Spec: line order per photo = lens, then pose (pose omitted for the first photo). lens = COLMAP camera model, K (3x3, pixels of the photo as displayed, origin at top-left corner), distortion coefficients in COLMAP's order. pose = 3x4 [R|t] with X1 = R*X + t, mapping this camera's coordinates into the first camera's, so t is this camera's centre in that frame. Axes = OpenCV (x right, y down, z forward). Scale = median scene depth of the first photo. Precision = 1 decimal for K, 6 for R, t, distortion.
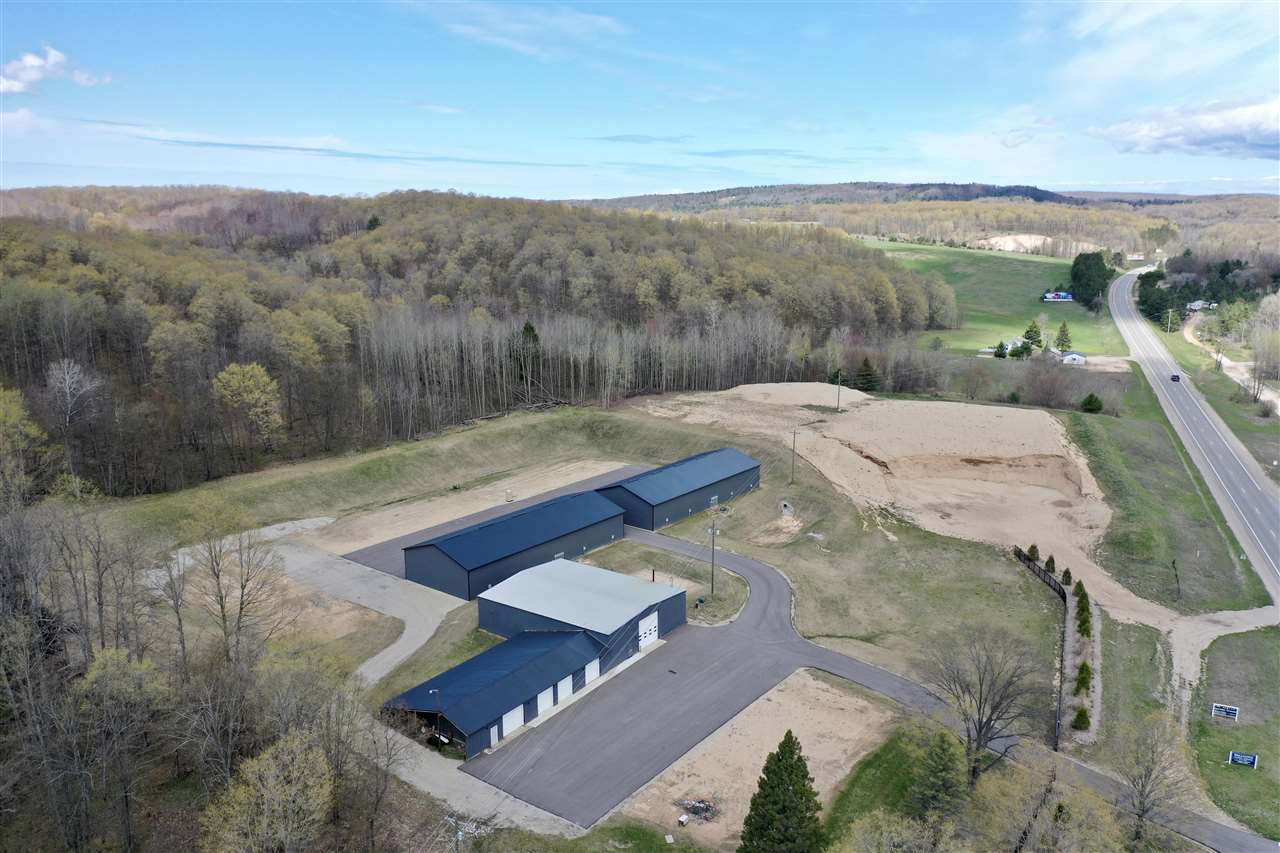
lens RADIAL K [[1005.1, 0, 640.0], [0, 1005.1, 426.5], [0, 0, 1]] dist [0.003399, -0.008129]
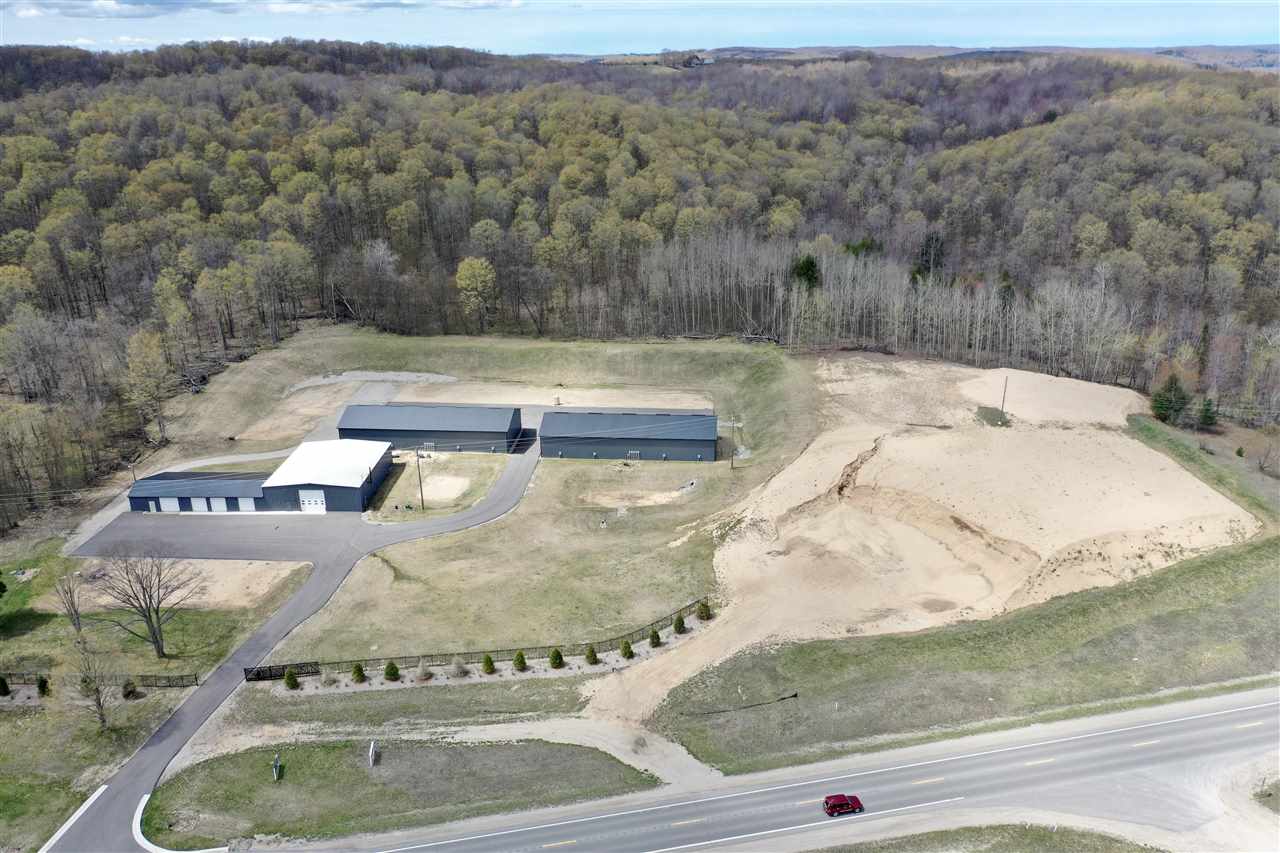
lens RADIAL K [[1010.1, 0, 640.0], [0, 1010.1, 426.5], [0, 0, 1]] dist [0.001917, -0.004731]
pose [[0.542011, 0.285237, -0.790483, 0.959445], [-0.170655, 0.958395, 0.228813, -0.210554], [0.822861, 0.010881, 0.568138, 0.420268]]
